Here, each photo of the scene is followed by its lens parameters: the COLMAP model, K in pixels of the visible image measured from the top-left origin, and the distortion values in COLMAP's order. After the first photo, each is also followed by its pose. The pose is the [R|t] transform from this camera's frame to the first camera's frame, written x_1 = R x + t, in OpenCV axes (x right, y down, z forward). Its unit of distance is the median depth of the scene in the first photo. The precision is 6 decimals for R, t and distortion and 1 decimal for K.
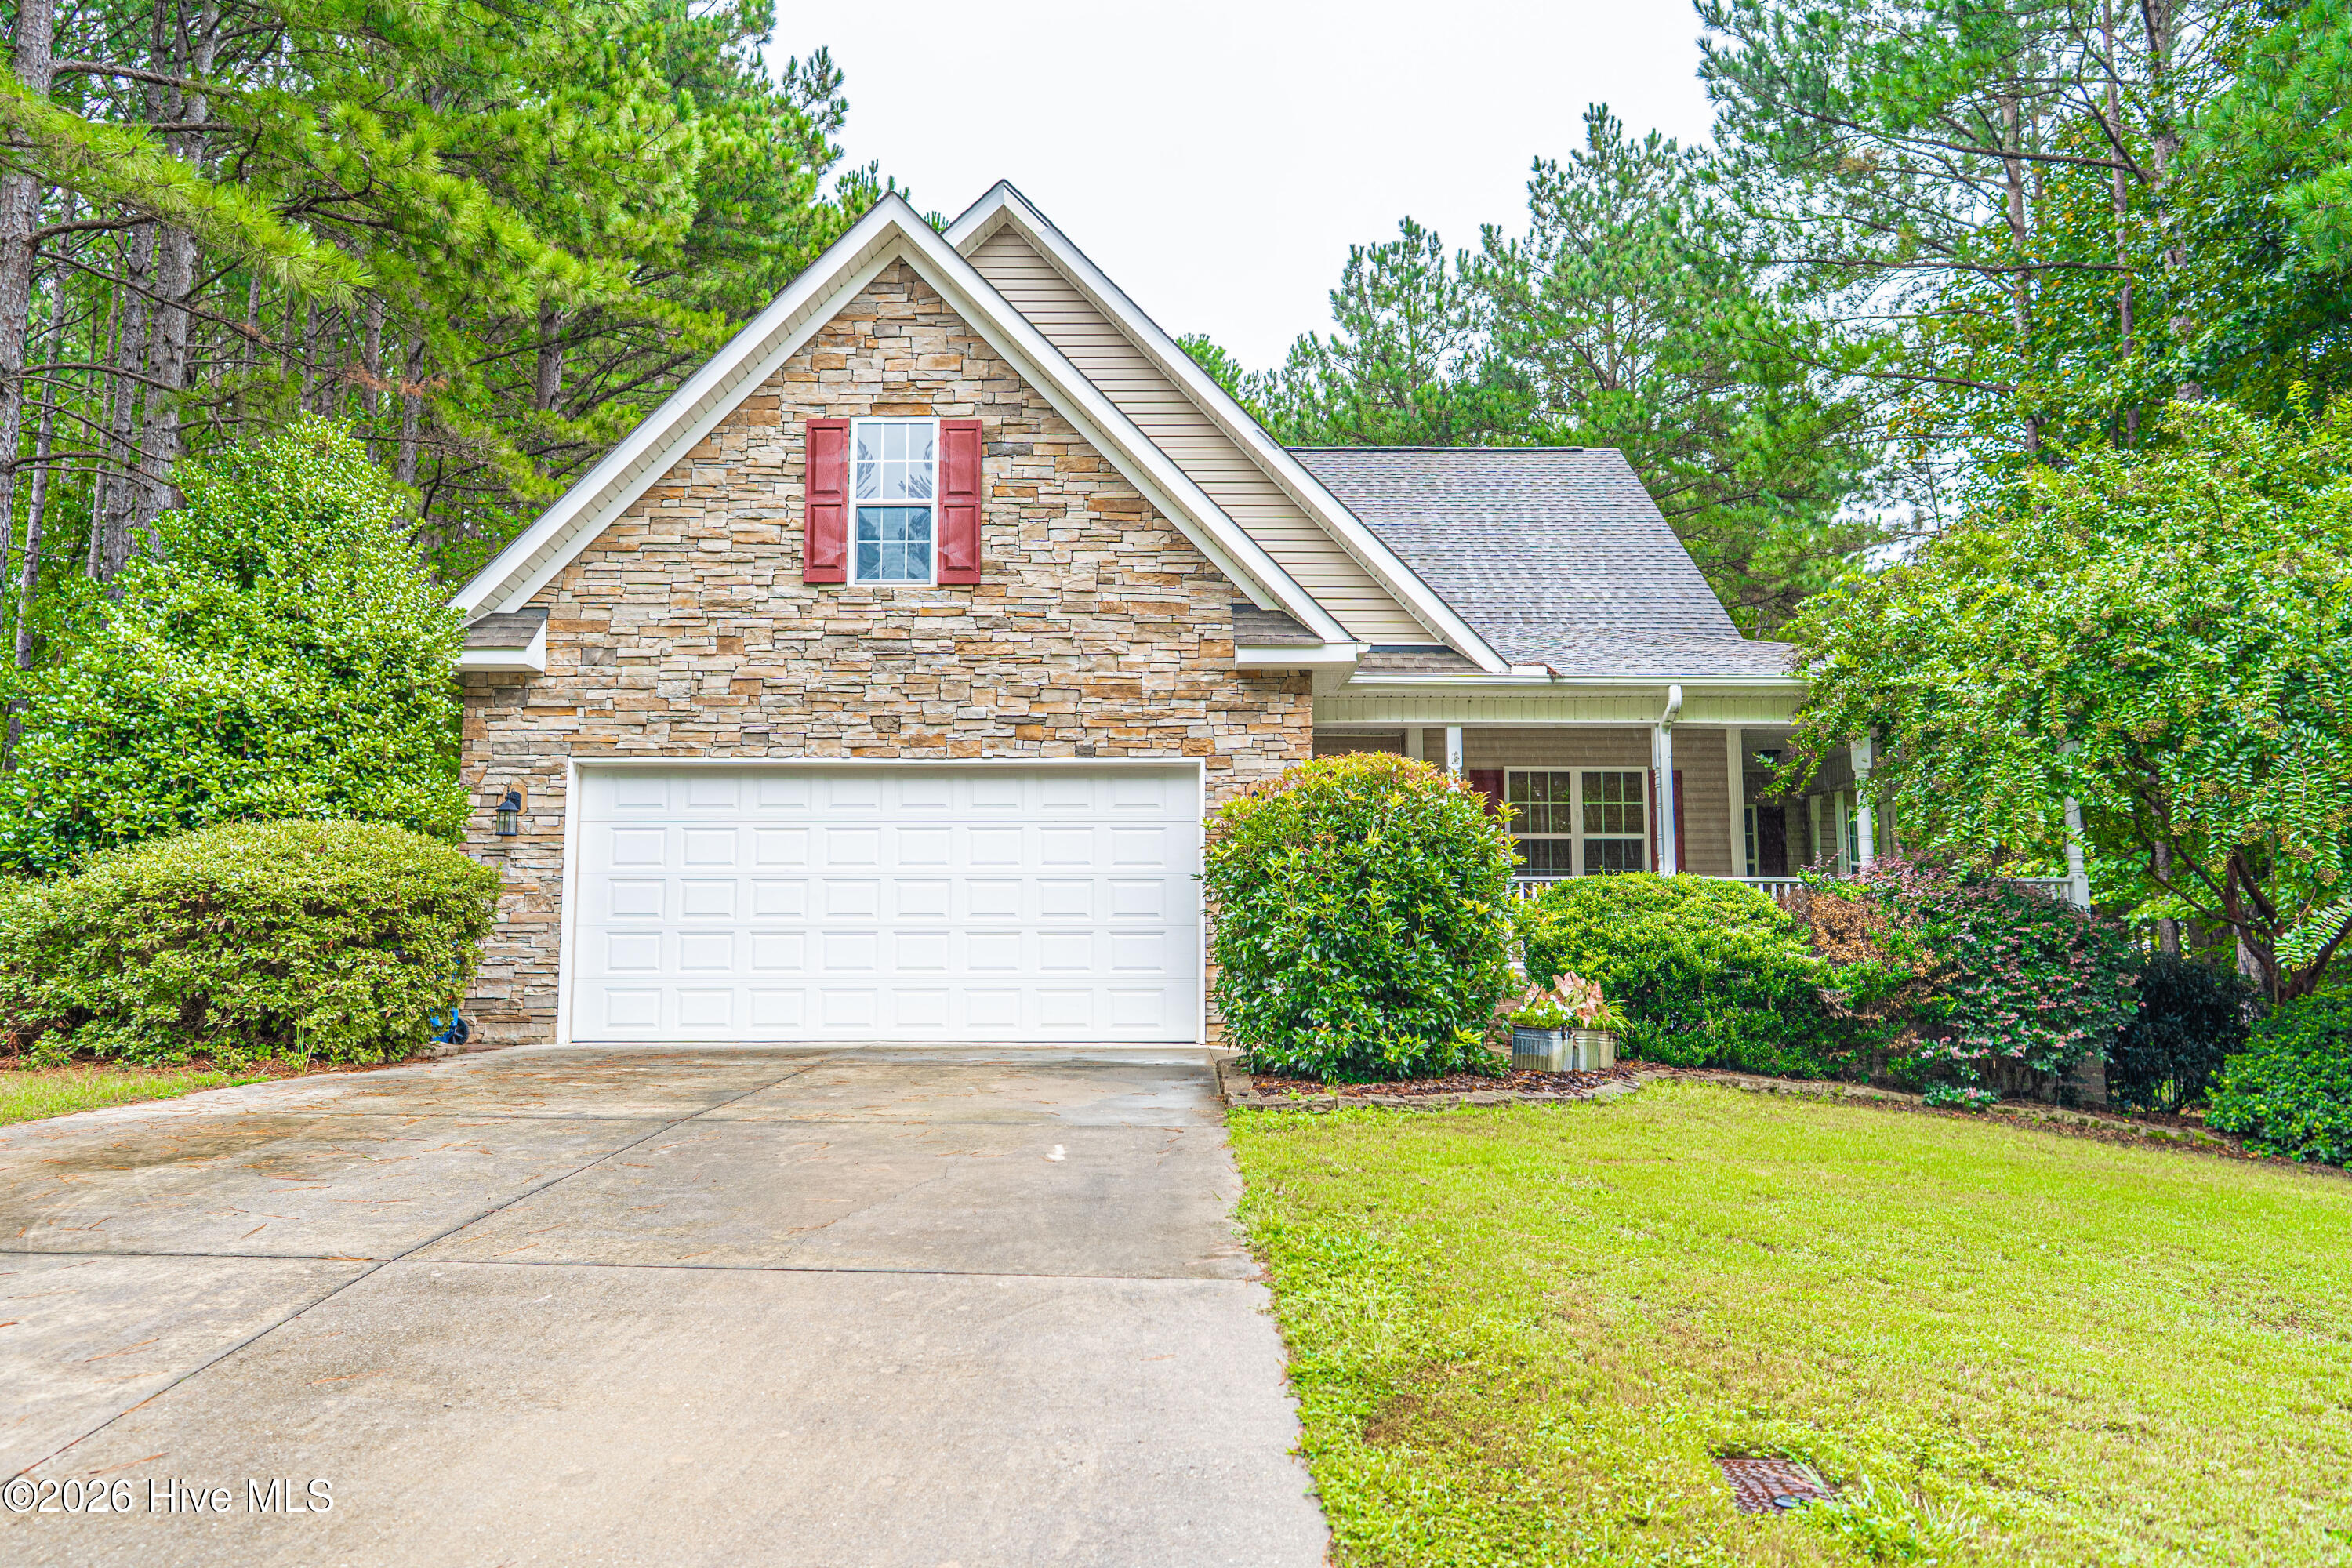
lens RADIAL K [[1611.2, 0, 1176.0], [0, 1611.2, 784.0], [0, 0, 1]] dist [0.020618, -0.000968]
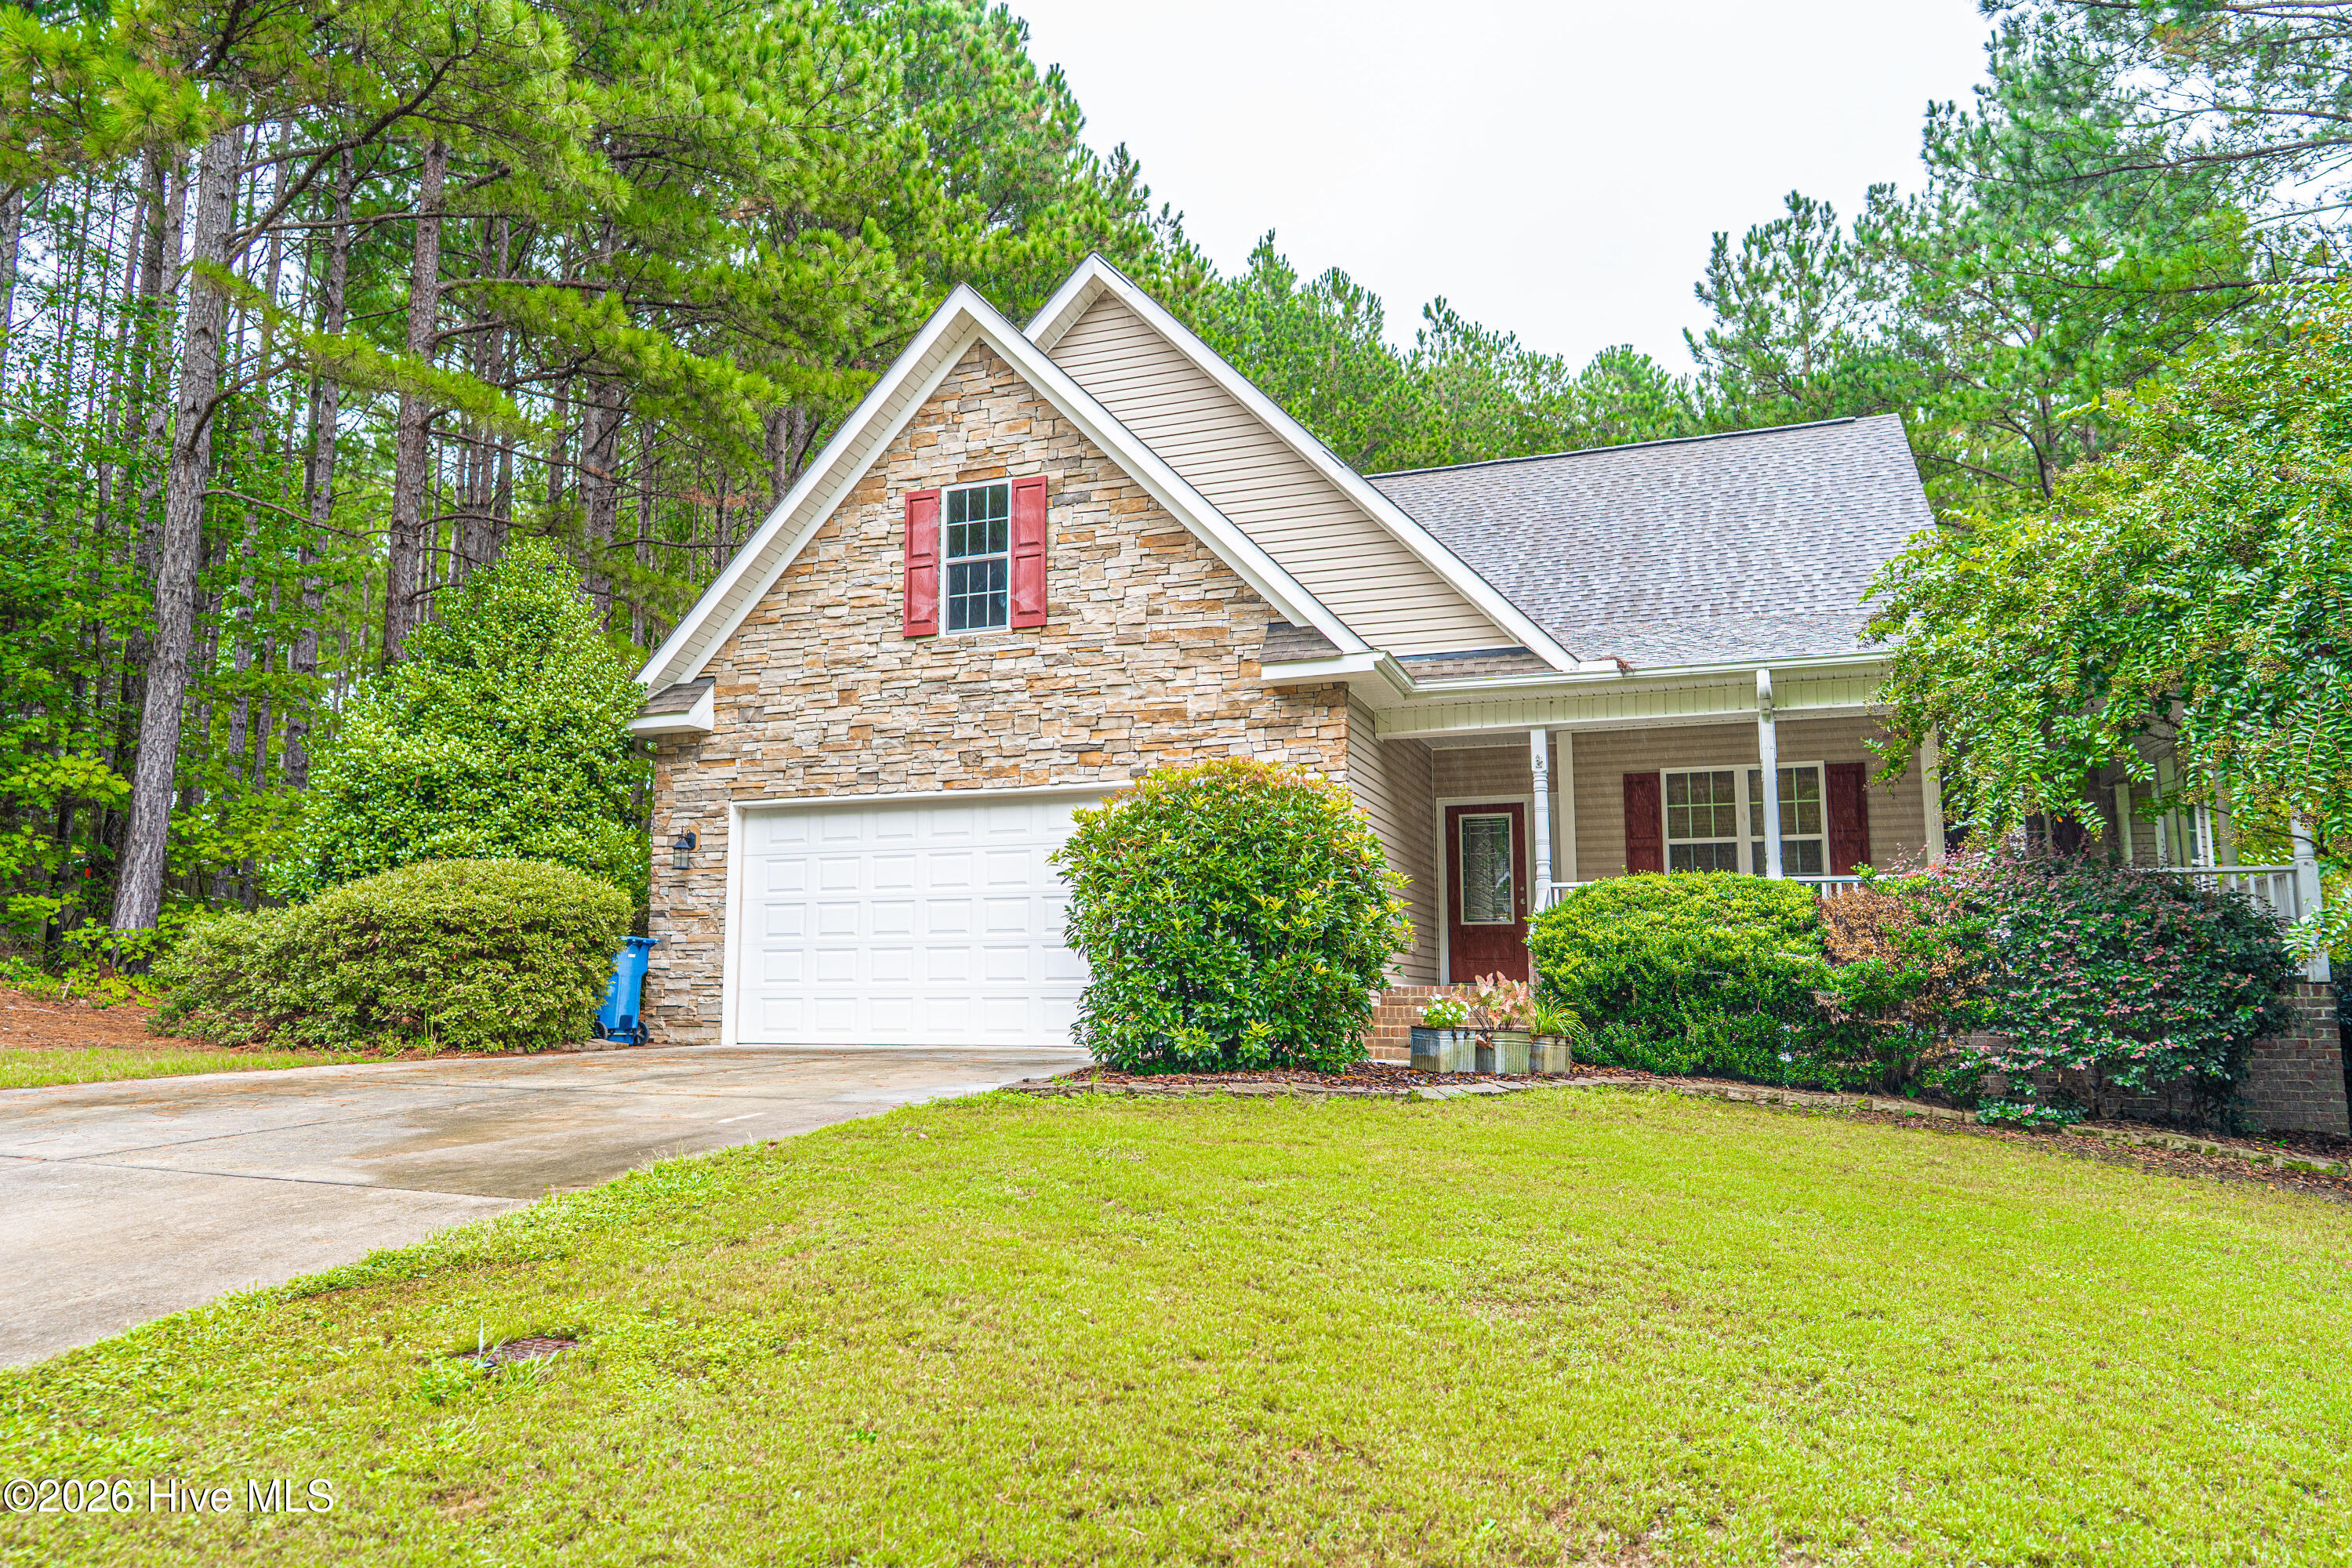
lens RADIAL K [[1593.3, 0, 1162.1], [0, 1593.3, 791.2], [0, 0, 1]] dist [0.010042, -0.000270]
pose [[0.934091, -0.048147, -0.353774, 0.328692], [0.041012, 0.998776, -0.027643, 0.020907], [0.354672, 0.011312, 0.934922, 0.023668]]
